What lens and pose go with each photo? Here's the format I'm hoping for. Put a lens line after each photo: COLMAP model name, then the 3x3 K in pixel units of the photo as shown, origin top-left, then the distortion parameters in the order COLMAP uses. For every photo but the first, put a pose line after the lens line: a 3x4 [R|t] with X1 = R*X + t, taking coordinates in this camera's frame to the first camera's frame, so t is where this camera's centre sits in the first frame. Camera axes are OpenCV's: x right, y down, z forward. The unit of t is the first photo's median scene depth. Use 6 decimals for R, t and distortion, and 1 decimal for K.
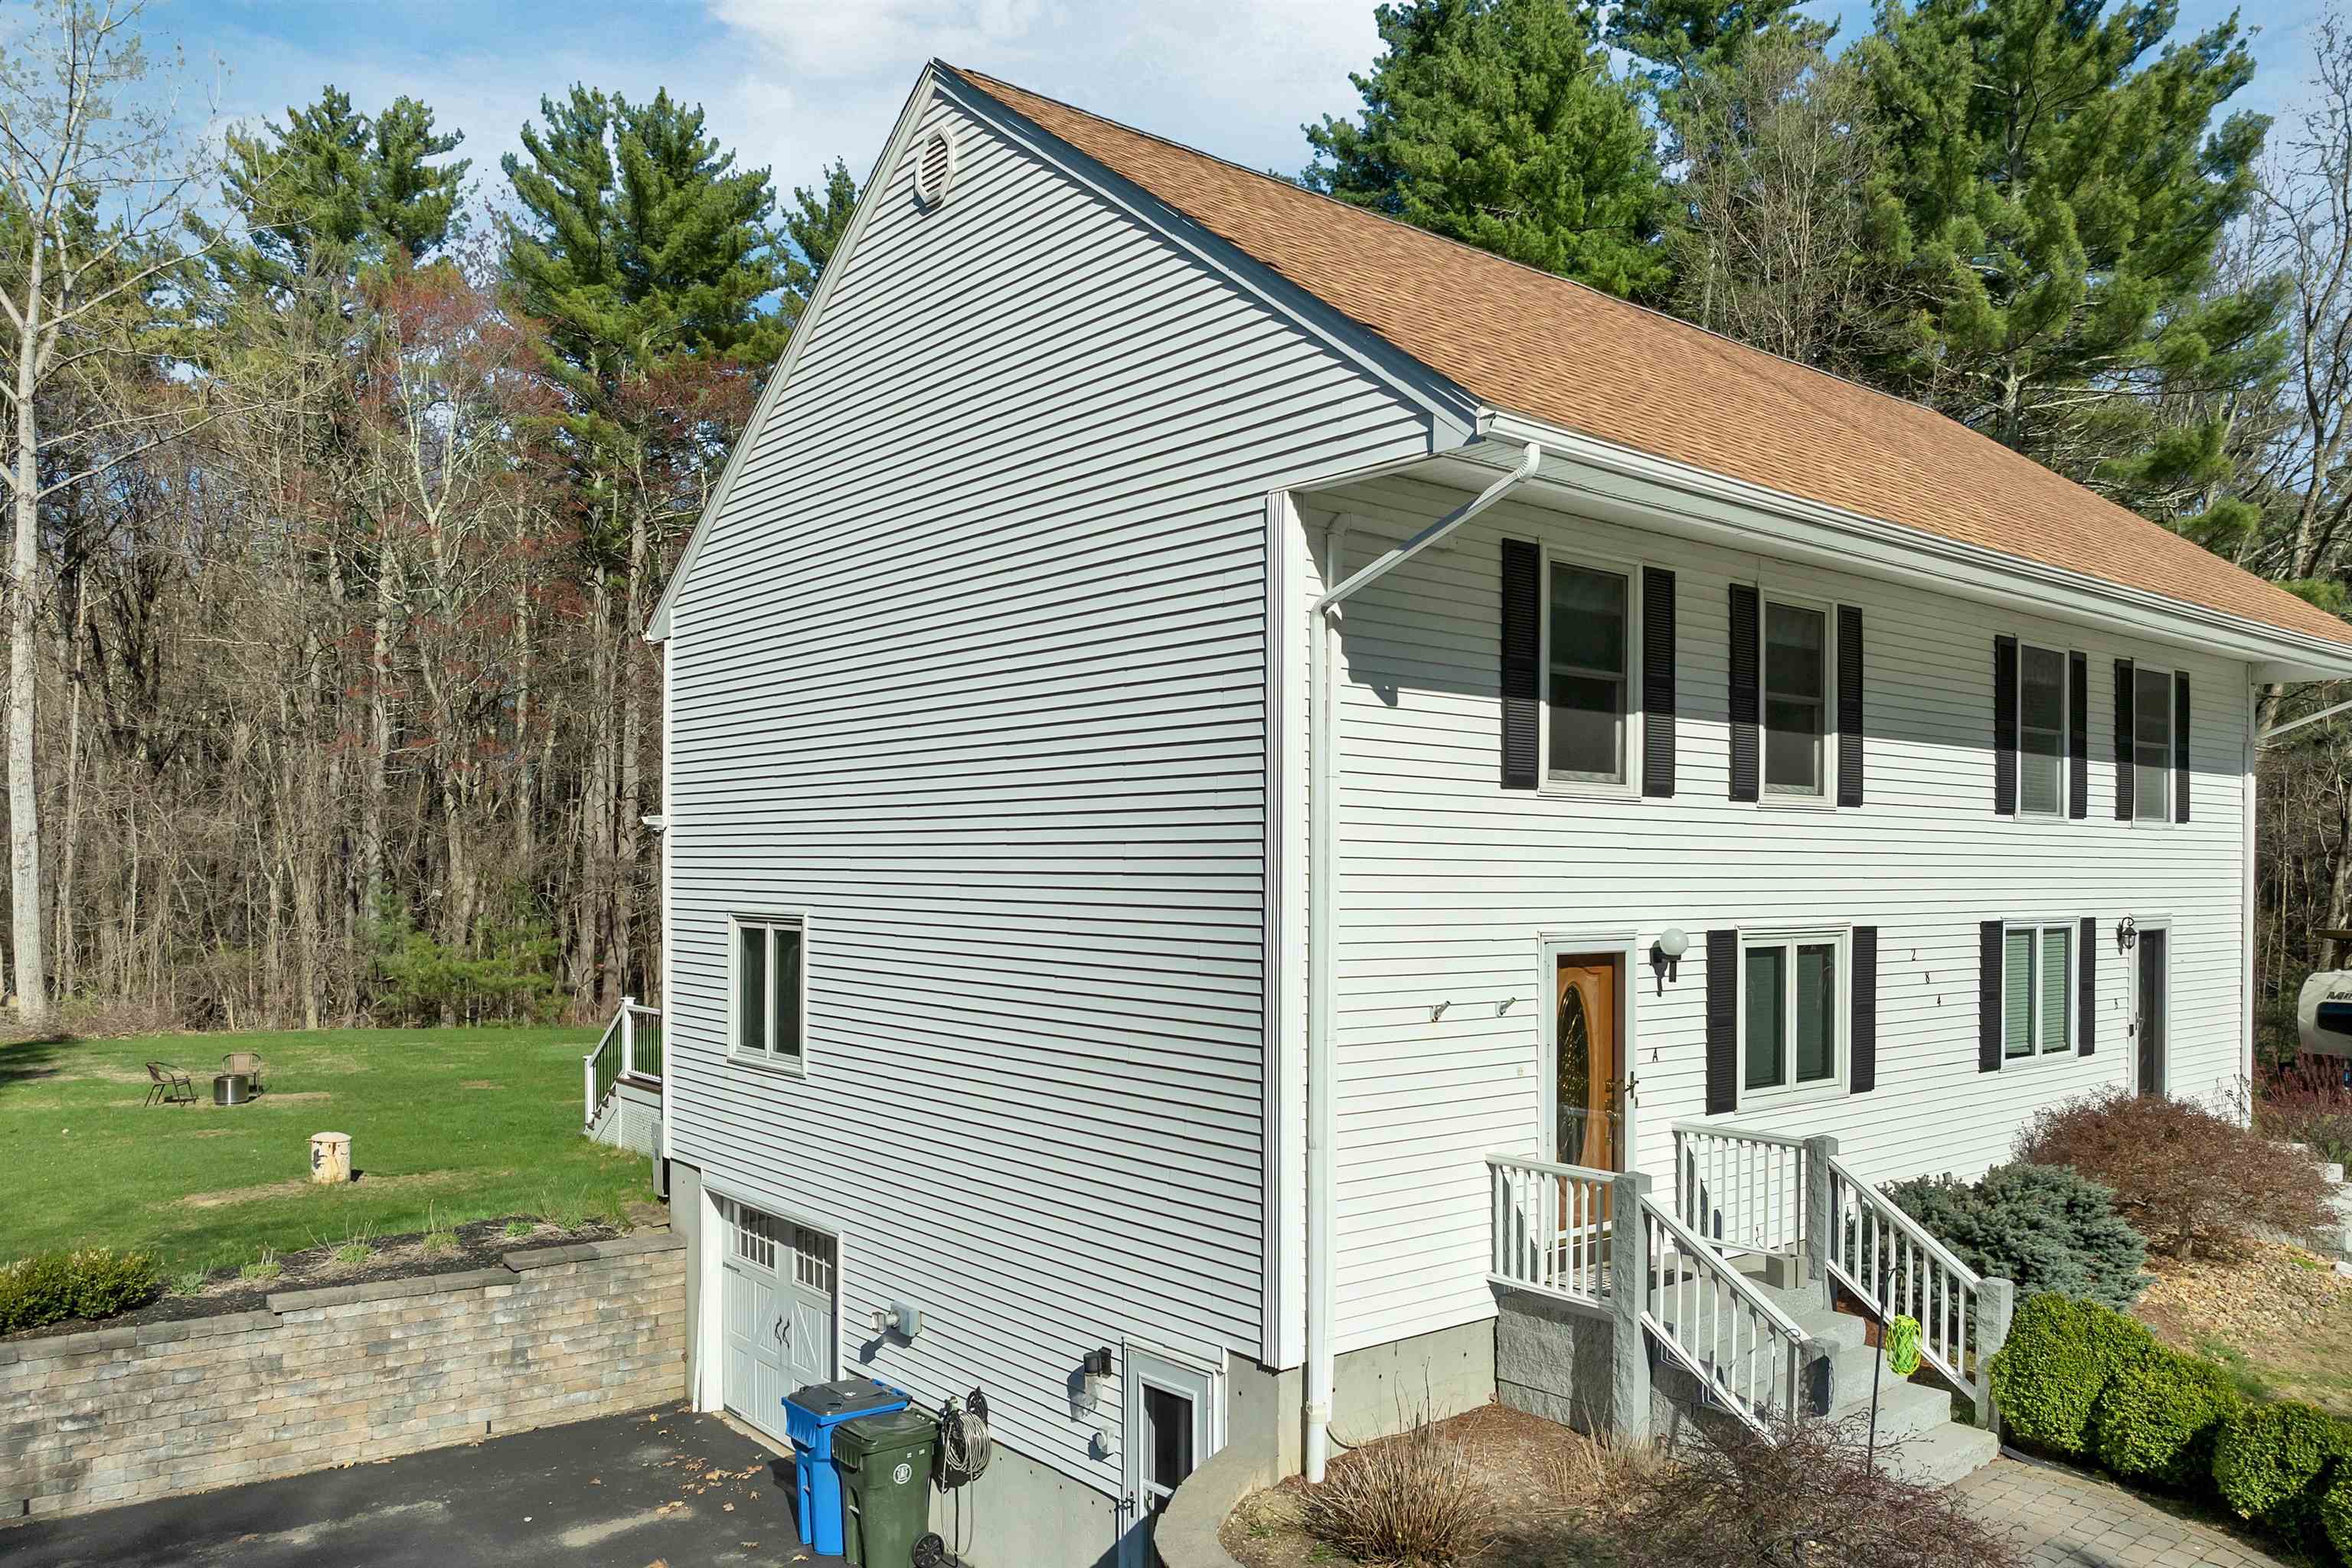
lens RADIAL K [[1727.9, 0, 1257.2], [0, 1727.9, 887.9], [0, 0, 1]] dist [-0.020925, -0.006264]
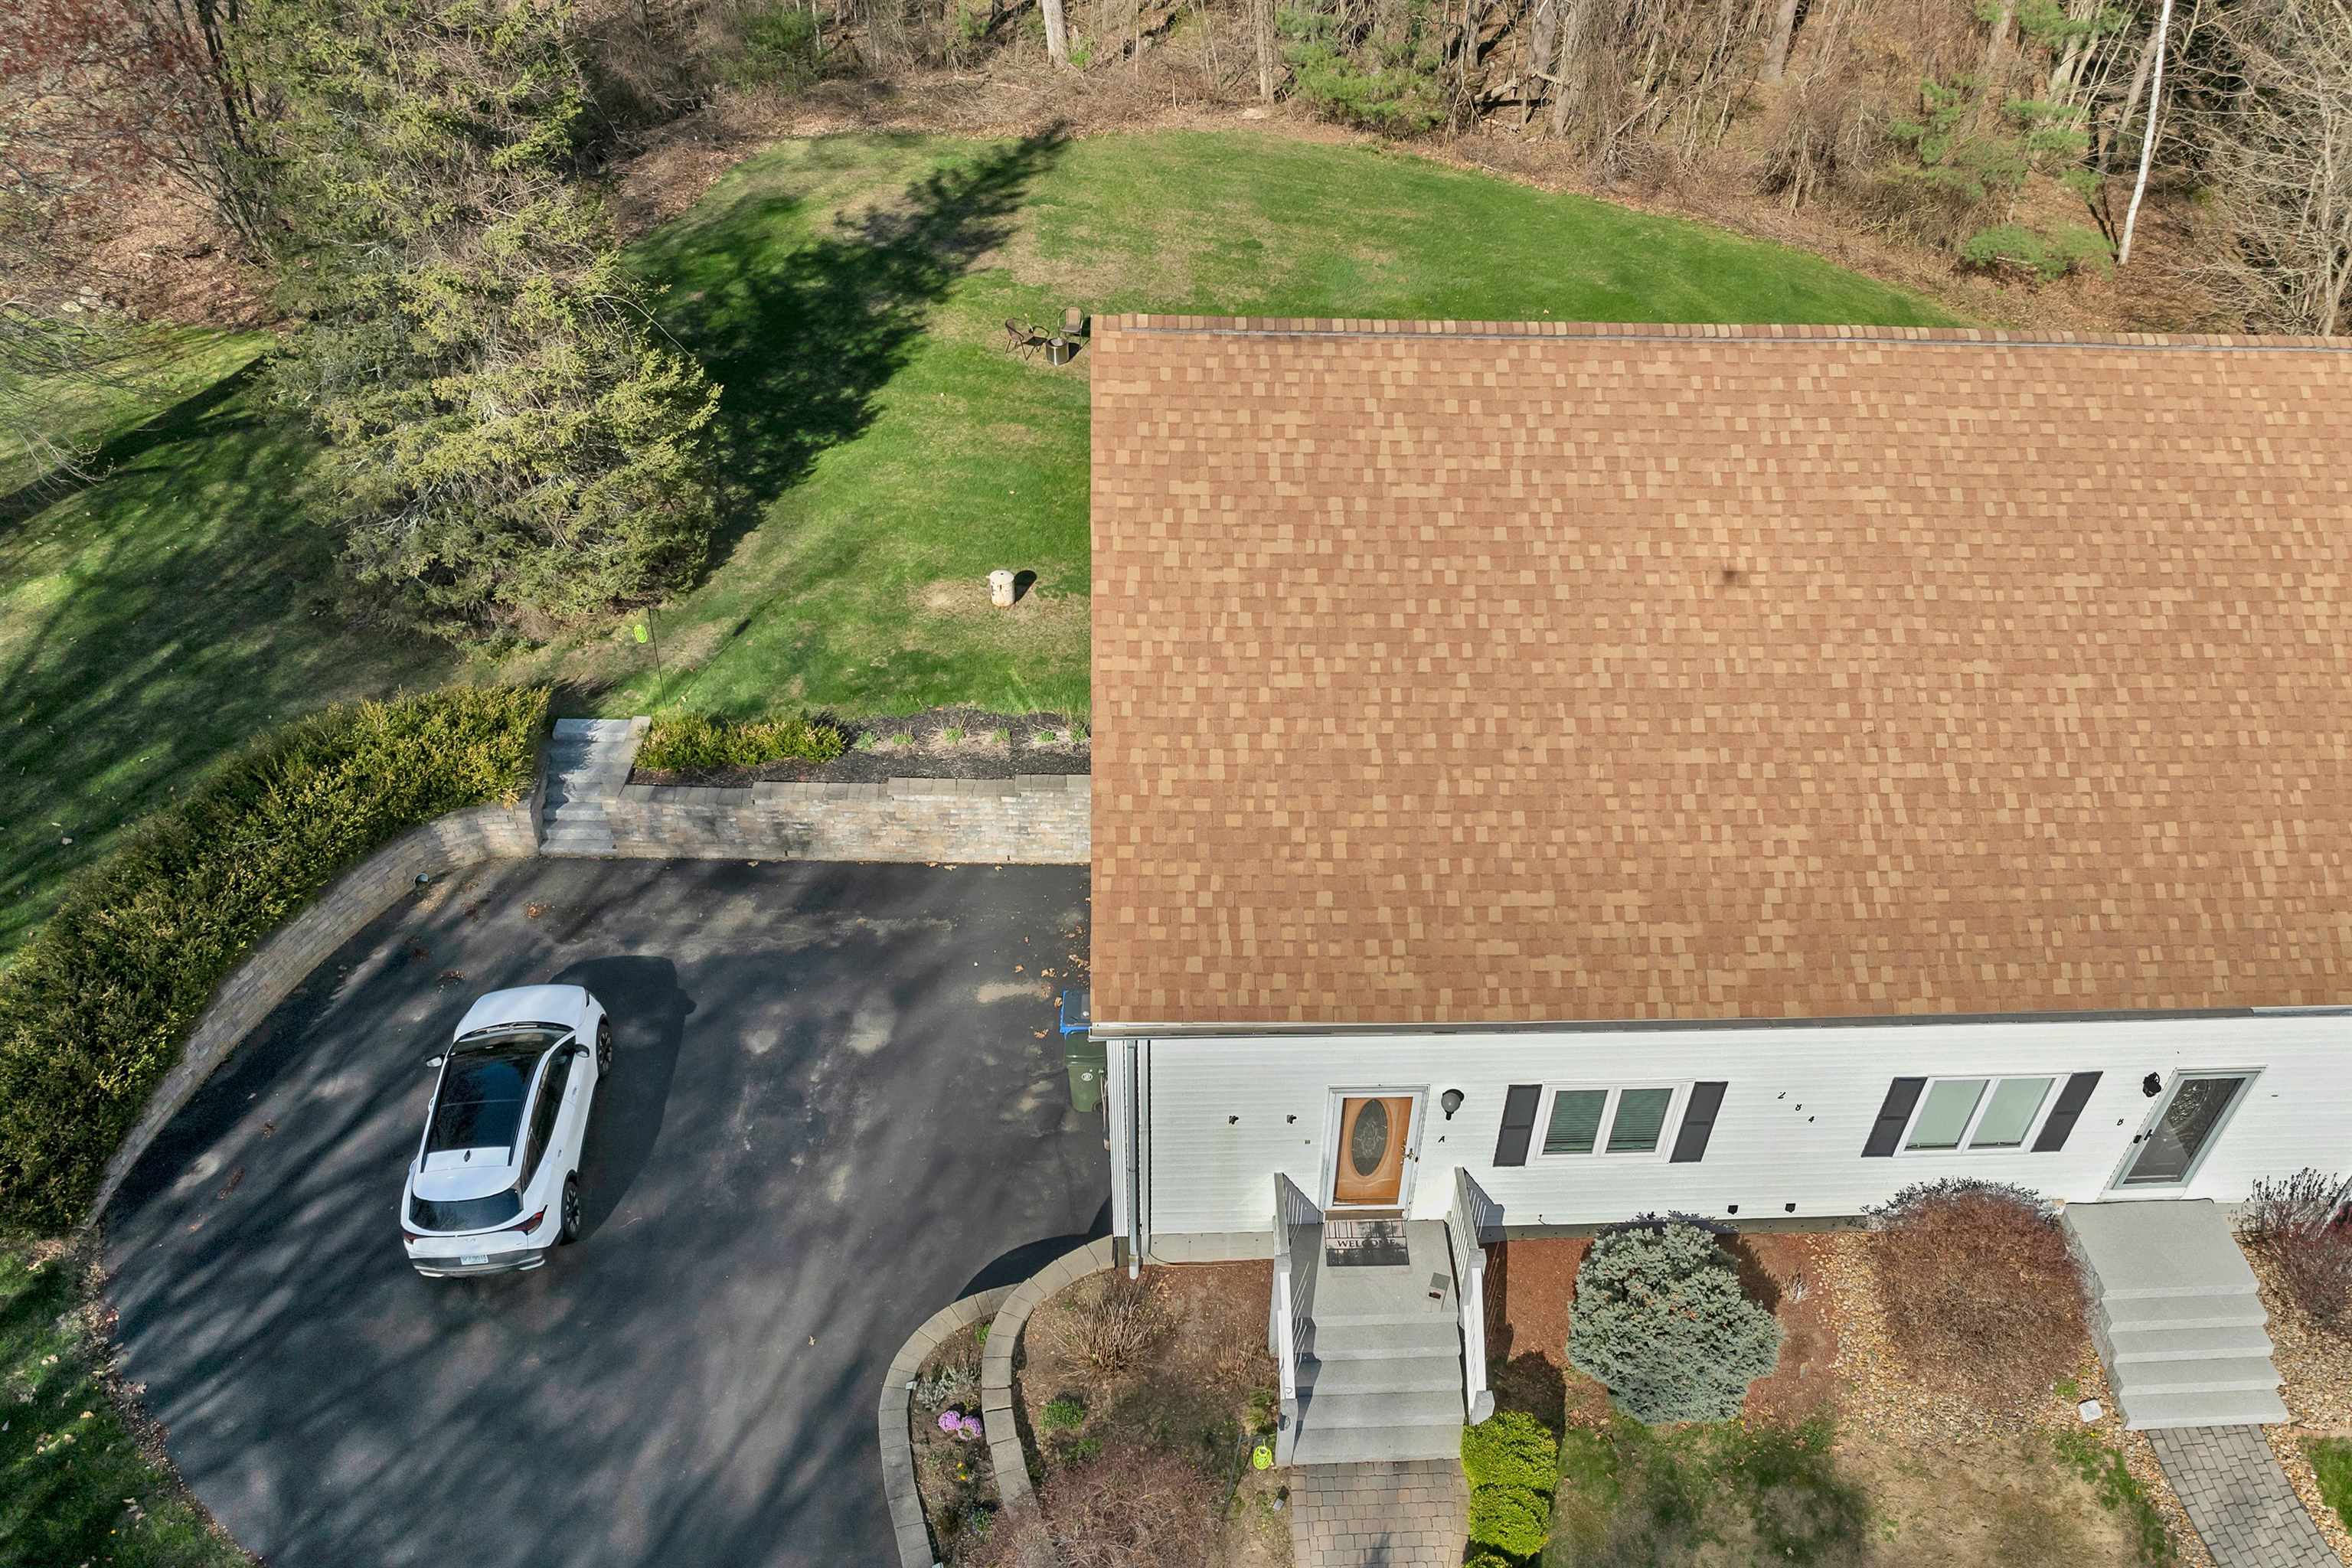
lens RADIAL K [[1704.4, 0, 1270.5], [0, 1704.4, 890.6], [0, 0, 1]] dist [-0.005370, -0.048778]
pose [[0.800491, 0.425068, -0.422529, 0.578213], [-0.039062, 0.740488, 0.670933, -0.944716], [0.598070, -0.520571, 0.609359, 0.100589]]
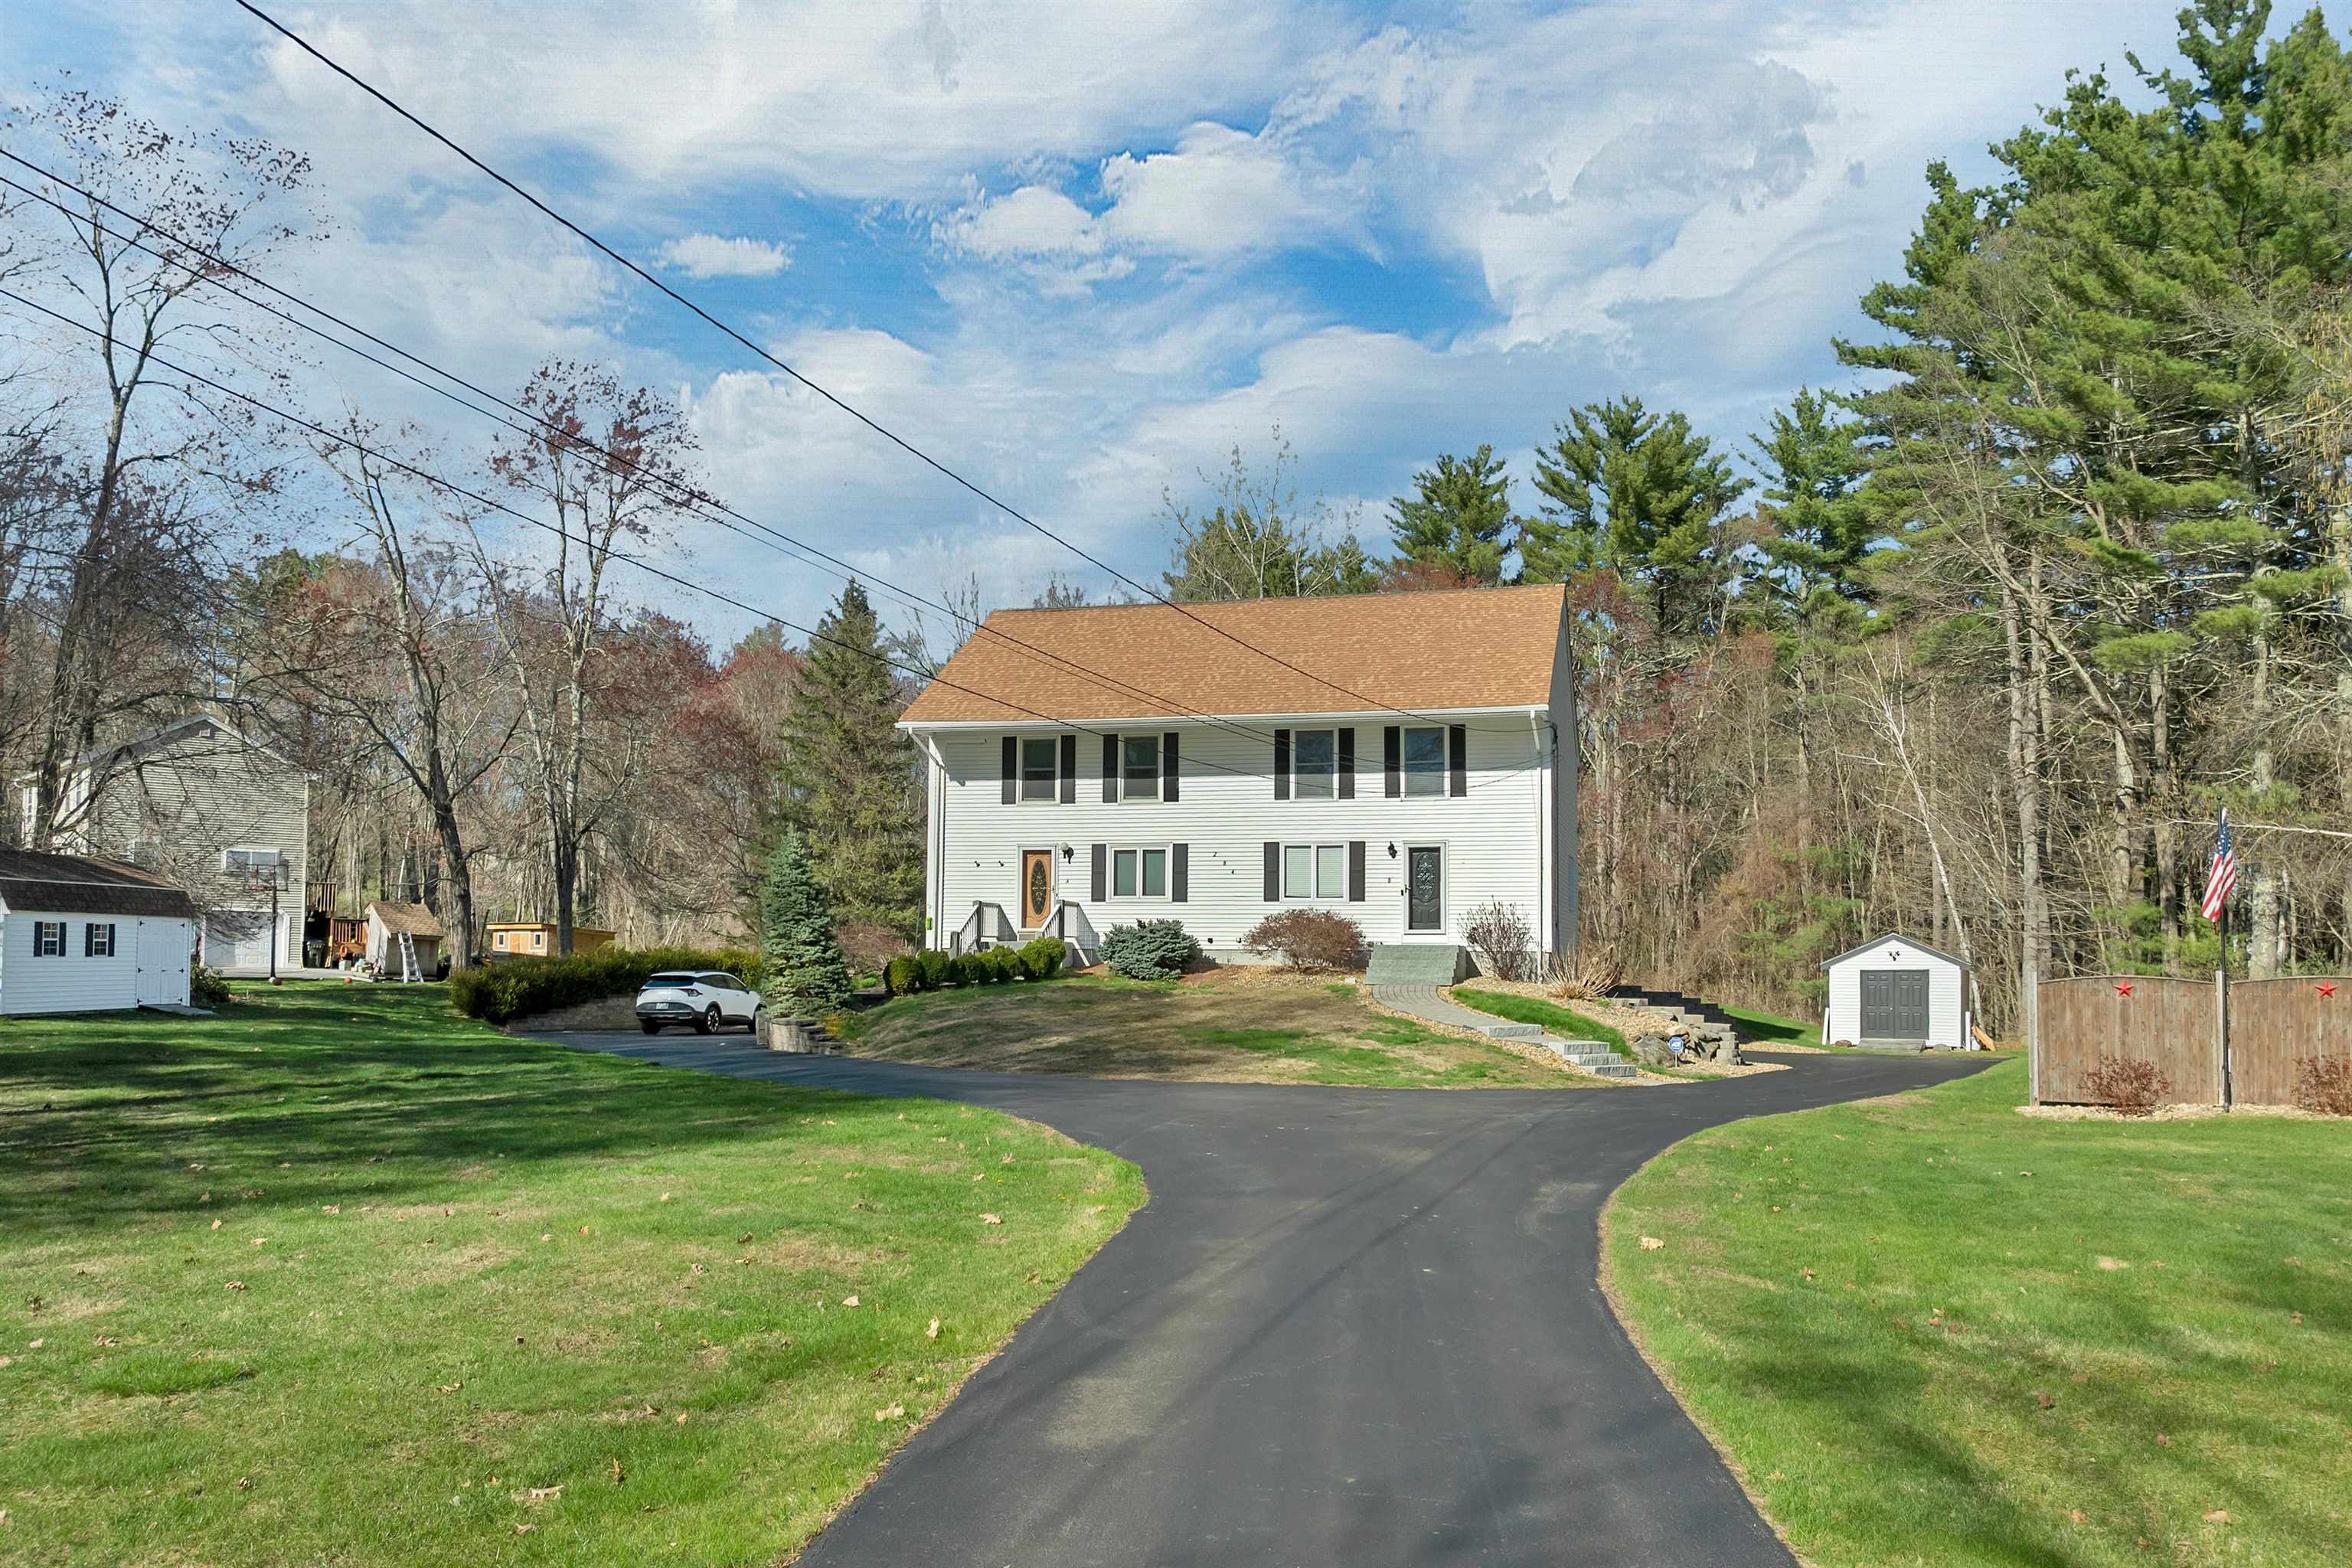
lens RADIAL K [[1727.9, 0, 1257.2], [0, 1727.9, 887.9], [0, 0, 1]] dist [-0.020925, -0.006264]
pose [[0.584496, -0.037524, -0.810529, 2.770989], [-0.012102, 0.998416, -0.054949, 0.253721], [0.811306, 0.041926, 0.583116, -0.556631]]
